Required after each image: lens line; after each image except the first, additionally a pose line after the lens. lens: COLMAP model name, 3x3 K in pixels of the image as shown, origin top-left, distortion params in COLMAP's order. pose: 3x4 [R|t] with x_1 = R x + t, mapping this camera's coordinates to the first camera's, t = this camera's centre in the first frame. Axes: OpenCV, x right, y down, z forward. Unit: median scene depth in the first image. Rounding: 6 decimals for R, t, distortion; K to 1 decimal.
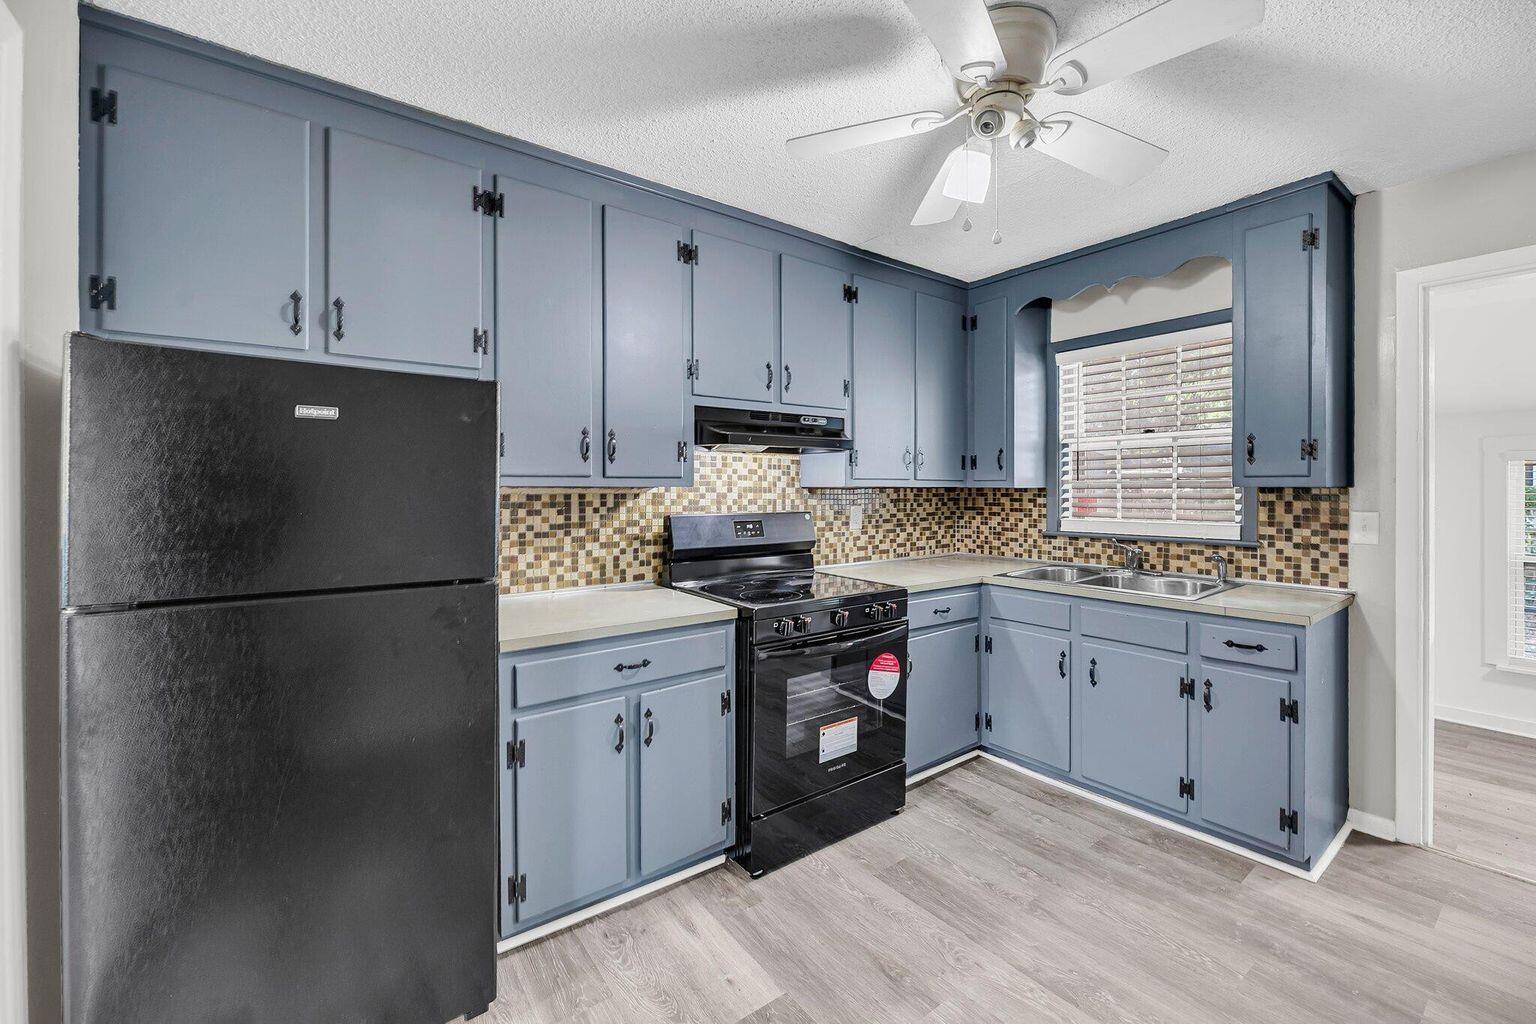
lens RADIAL K [[624.2, 0, 755.4], [0, 624.2, 485.0], [0, 0, 1]] dist [0.001515, 0.000128]
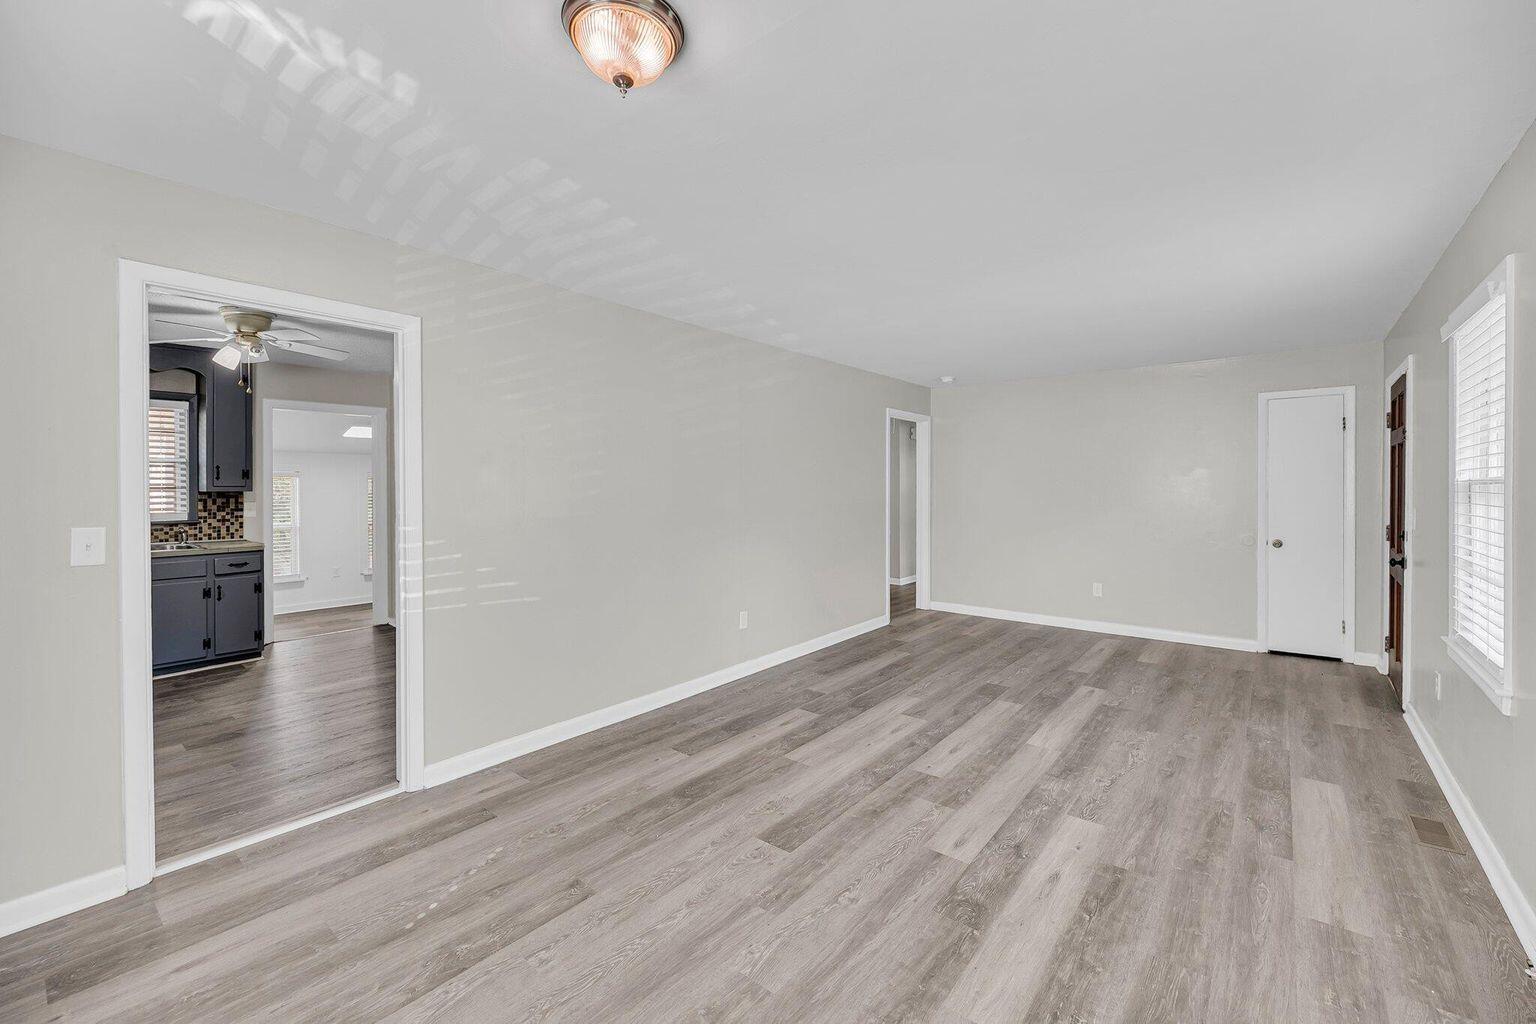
lens RADIAL K [[624.2, 0, 763.0], [0, 624.2, 496.4], [0, 0, 1]] dist [0.001515, 0.000128]
pose [[-0.239209, -0.014475, 0.970860, -1.537964], [-0.002291, 0.999895, 0.014343, -0.013898], [-0.970965, 0.001206, -0.239217, -0.224151]]
